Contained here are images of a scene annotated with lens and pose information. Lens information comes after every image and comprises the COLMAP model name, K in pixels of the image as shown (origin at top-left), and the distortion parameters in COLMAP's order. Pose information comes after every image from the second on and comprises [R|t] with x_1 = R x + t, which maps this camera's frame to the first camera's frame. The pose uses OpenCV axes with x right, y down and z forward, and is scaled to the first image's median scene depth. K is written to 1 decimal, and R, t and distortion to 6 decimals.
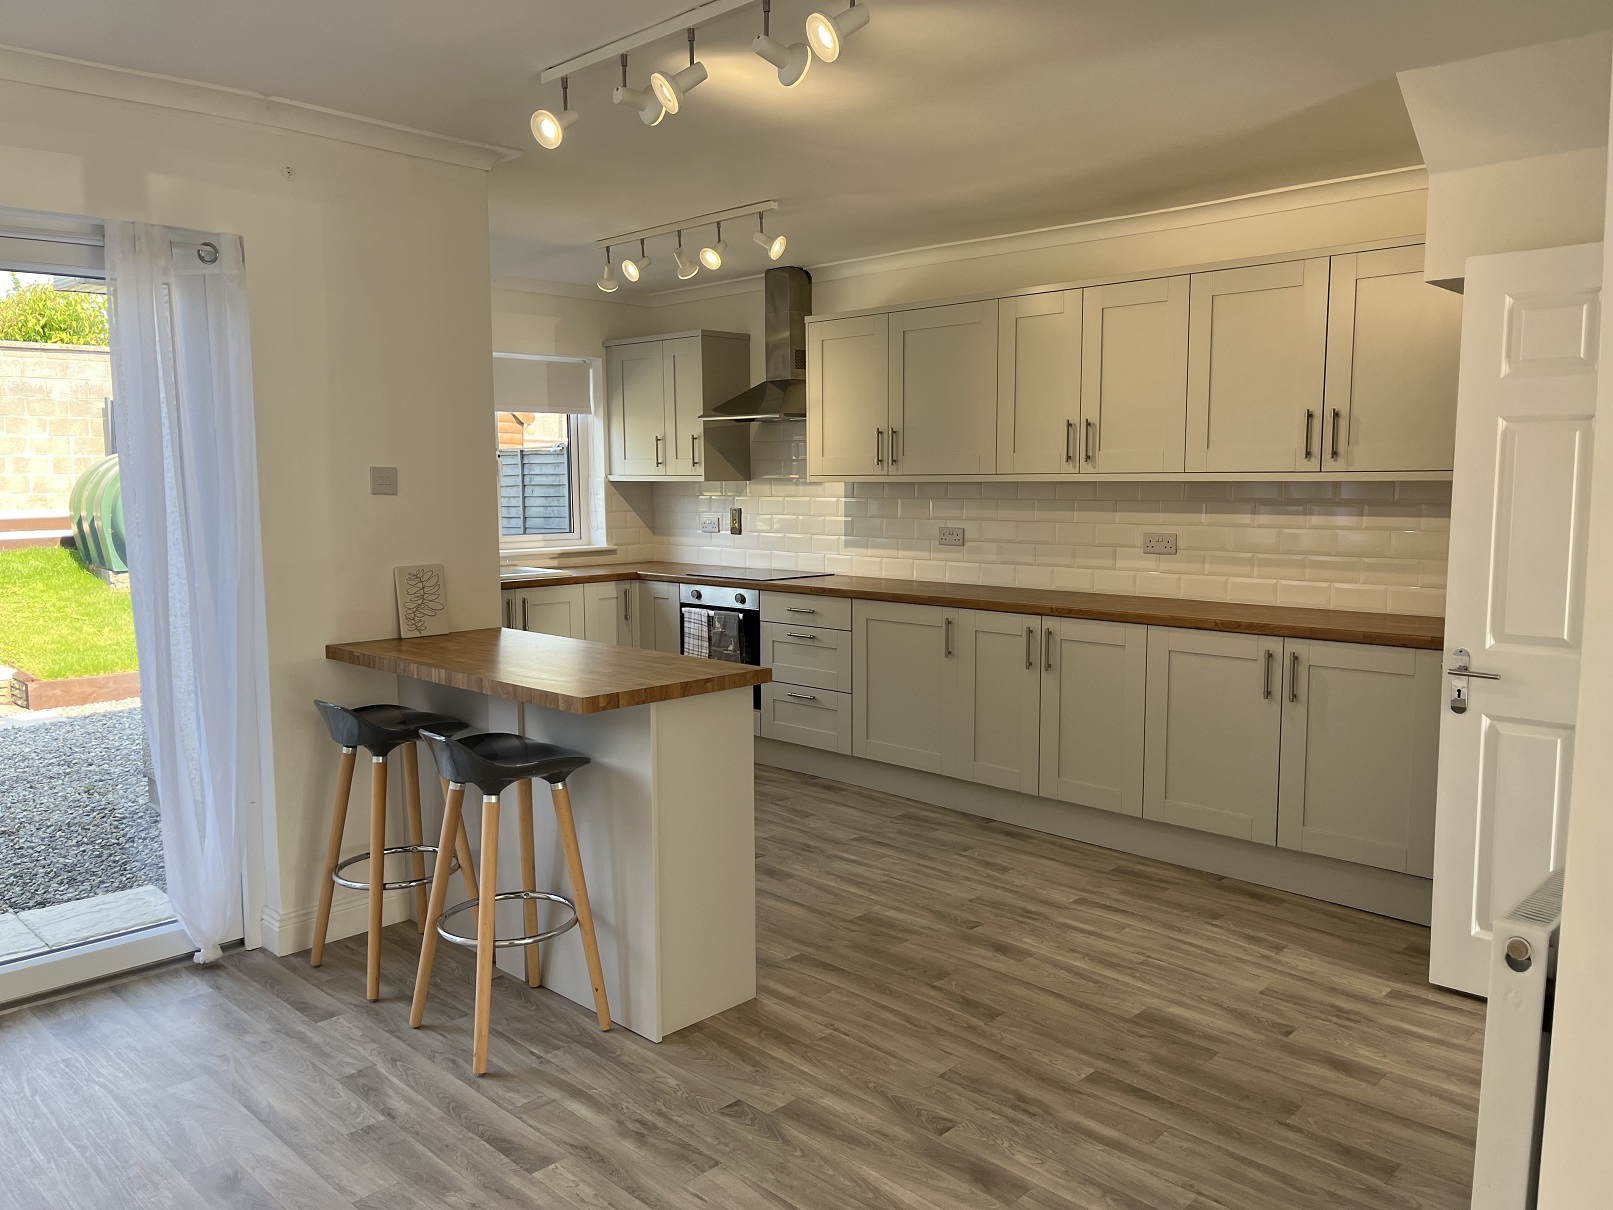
lens RADIAL K [[1229.3, 0, 800.1], [0, 1229.3, 613.6], [0, 0, 1]] dist [0.039219, -0.011823]
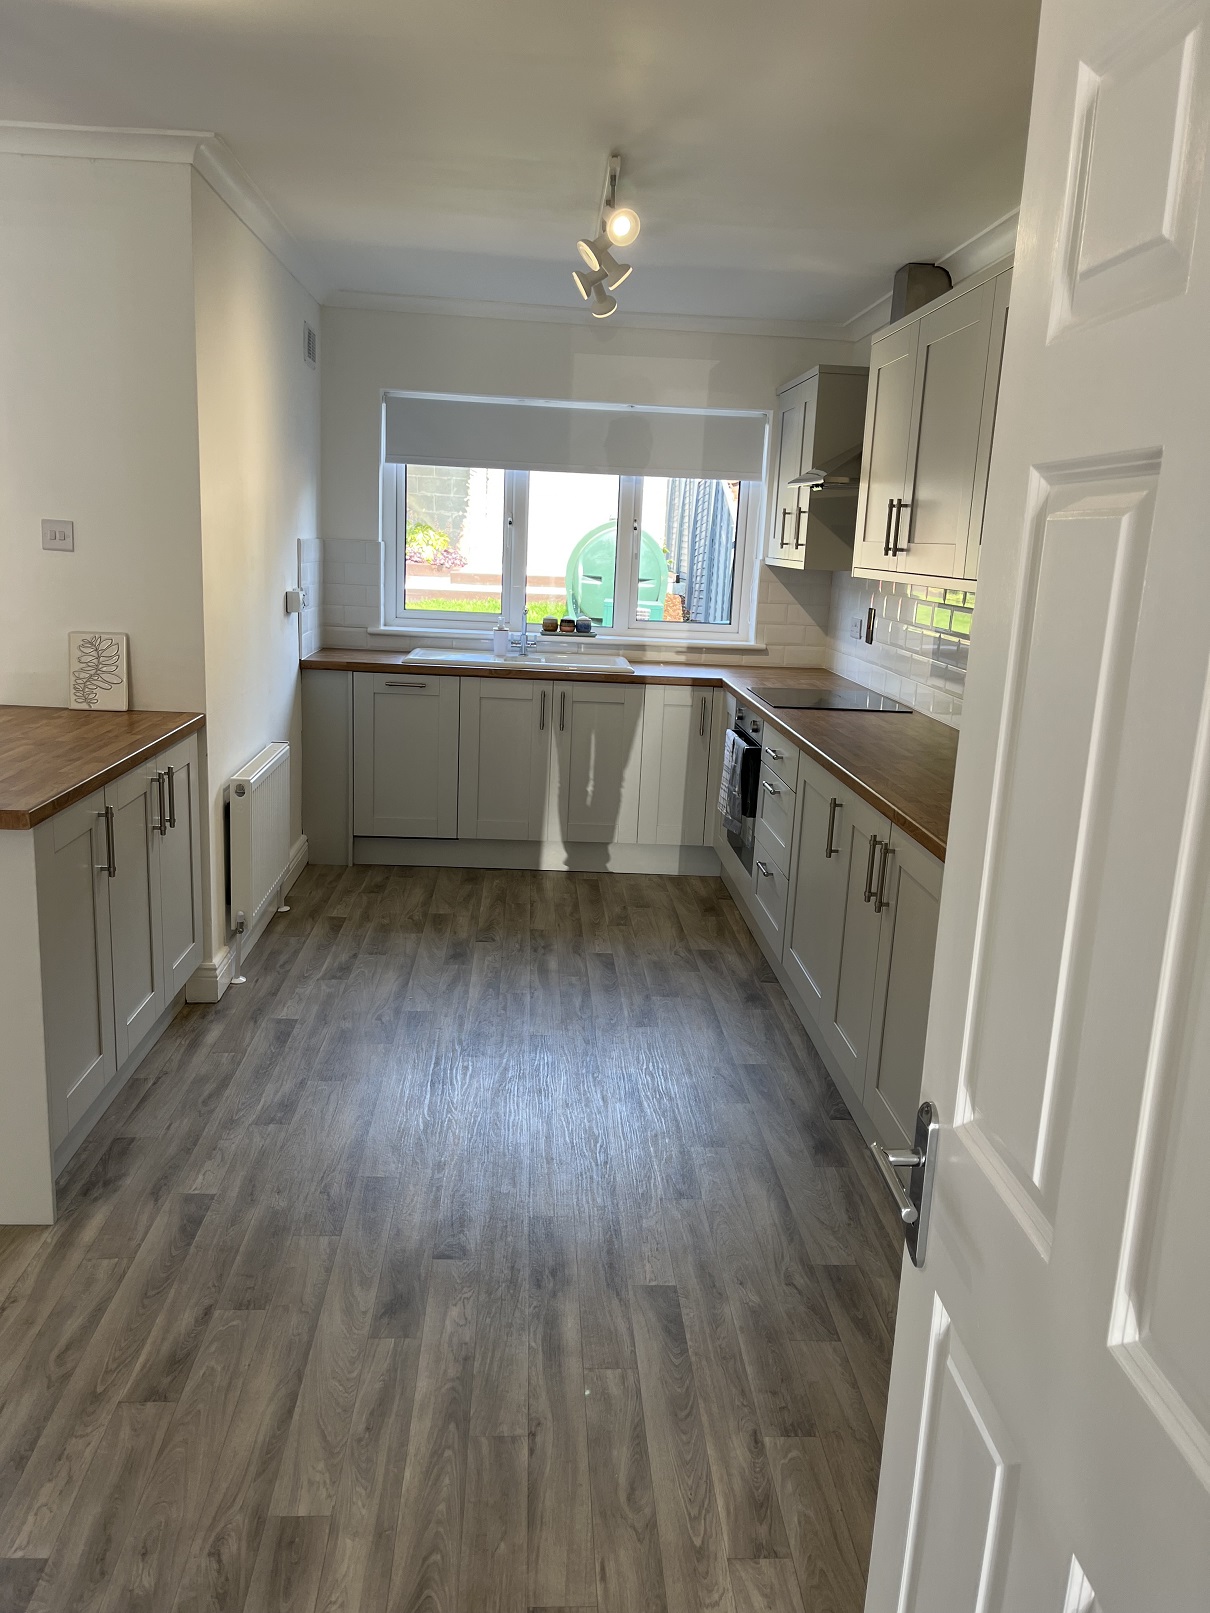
lens RADIAL K [[1229.3, 0, 601.0], [0, 1229.3, 804.7], [0, 0, 1]] dist [0.039219, -0.011823]
pose [[0.738106, 0.182260, -0.649601, 0.643809], [-0.126250, 0.983125, 0.132386, -0.090119], [0.662768, -0.015702, 0.748660, 0.616955]]
